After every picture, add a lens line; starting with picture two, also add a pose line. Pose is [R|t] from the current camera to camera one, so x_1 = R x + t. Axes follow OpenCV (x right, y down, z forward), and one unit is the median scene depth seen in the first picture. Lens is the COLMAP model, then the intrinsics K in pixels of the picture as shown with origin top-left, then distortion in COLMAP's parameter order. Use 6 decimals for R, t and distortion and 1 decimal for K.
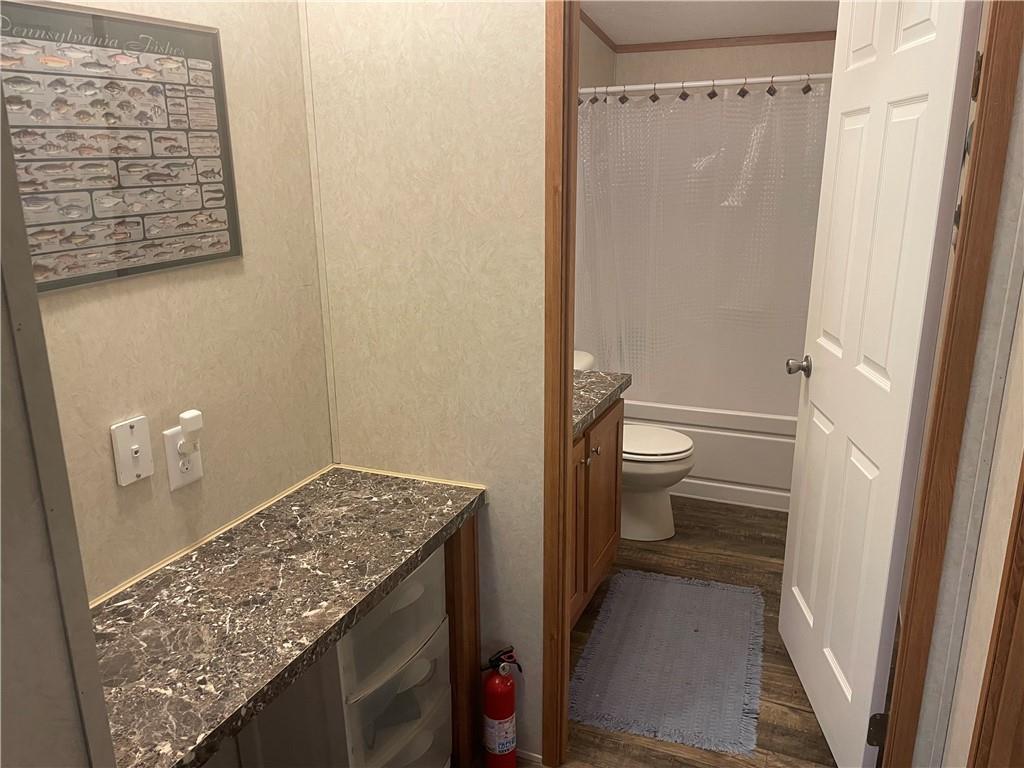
lens RADIAL K [[776.6, 0, 520.5], [0, 776.6, 384.6], [0, 0, 1]] dist [0.104507, -0.139198]
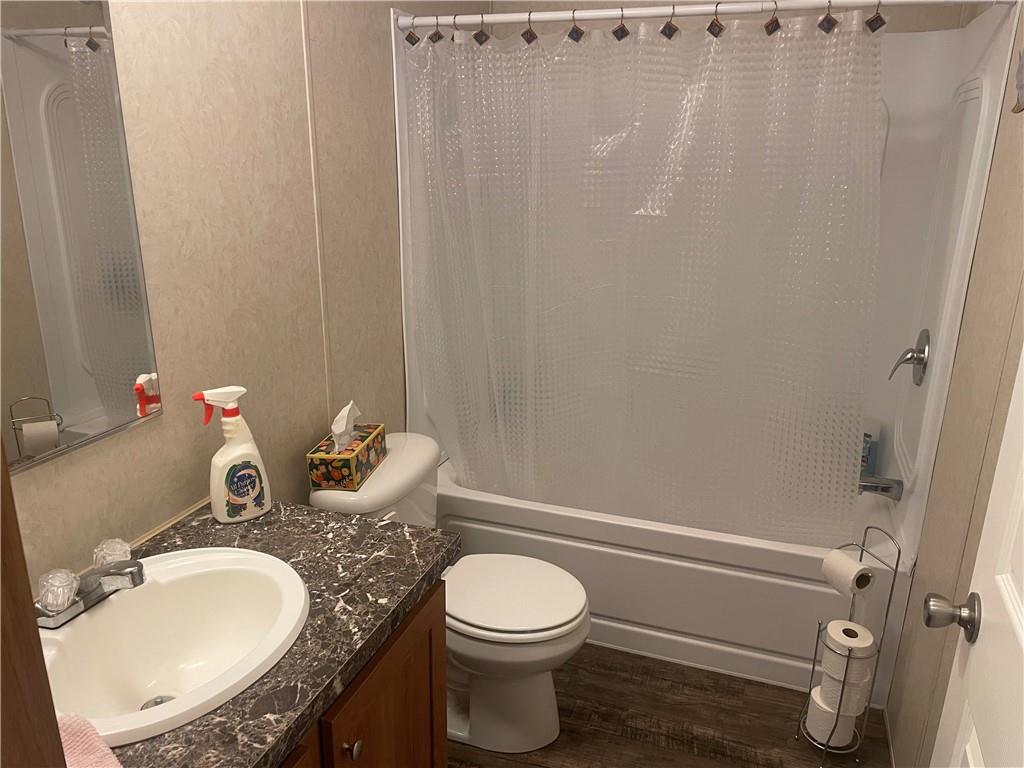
lens RADIAL K [[782.3, 0, 515.6], [0, 782.3, 389.4], [0, 0, 1]] dist [0.088208, -0.115393]
pose [[0.997885, 0.002221, 0.064959, 0.121730], [-0.004610, 0.999317, 0.036654, -0.112678], [-0.064833, -0.036876, 0.997215, 0.378639]]
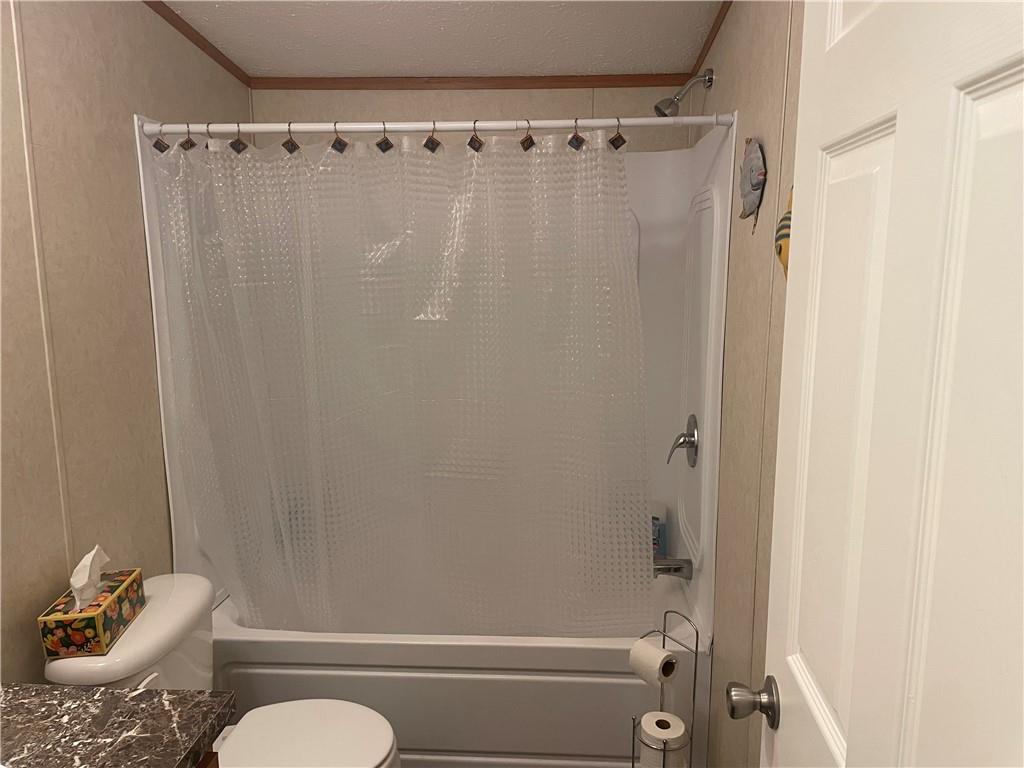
lens RADIAL K [[776.6, 0, 520.5], [0, 776.6, 384.6], [0, 0, 1]] dist [0.104507, -0.139198]
pose [[0.946366, -0.048203, 0.319481, 0.137428], [0.080711, 0.992729, -0.089300, -0.117156], [-0.312854, 0.110297, 0.943375, 0.403901]]
